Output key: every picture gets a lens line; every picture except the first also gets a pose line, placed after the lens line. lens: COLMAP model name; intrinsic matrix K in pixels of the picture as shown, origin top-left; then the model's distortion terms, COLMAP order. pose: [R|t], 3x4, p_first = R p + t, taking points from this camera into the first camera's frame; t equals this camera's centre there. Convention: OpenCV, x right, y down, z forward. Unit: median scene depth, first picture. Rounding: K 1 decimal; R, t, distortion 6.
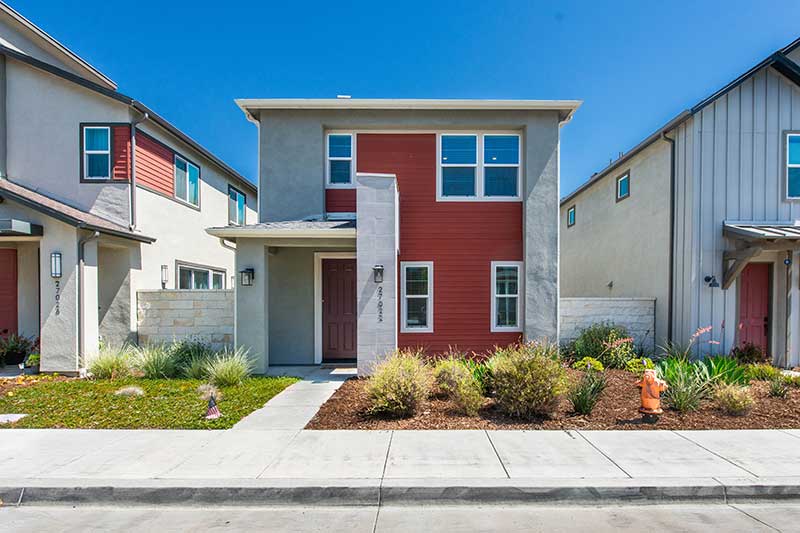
lens RADIAL K [[327.7, 0, 361.2], [0, 327.7, 315.2], [0, 0, 1]] dist [-0.010497, 0.000393]
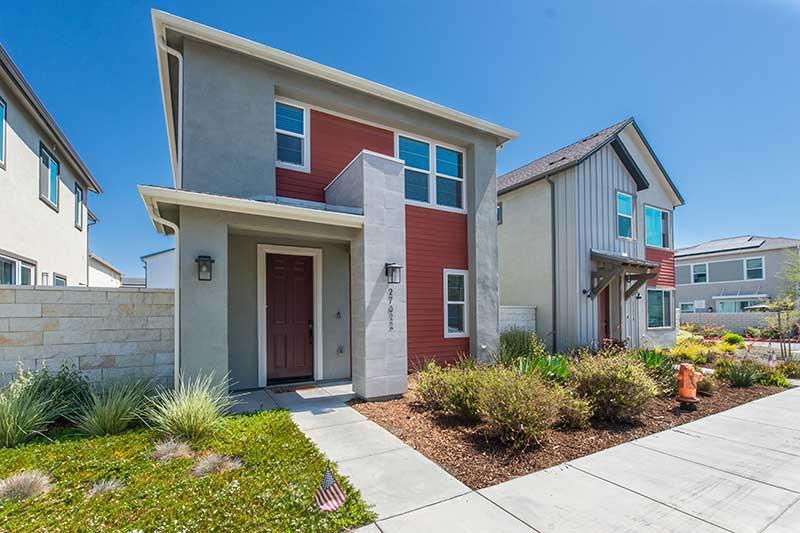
lens RADIAL K [[327.7, 0, 361.2], [0, 327.7, 315.2], [0, 0, 1]] dist [-0.010497, 0.000393]
pose [[0.891506, -0.003512, 0.452996, -0.298205], [0.016279, 0.999572, -0.024287, 0.000686], [-0.452717, 0.029026, 0.891182, 0.215462]]
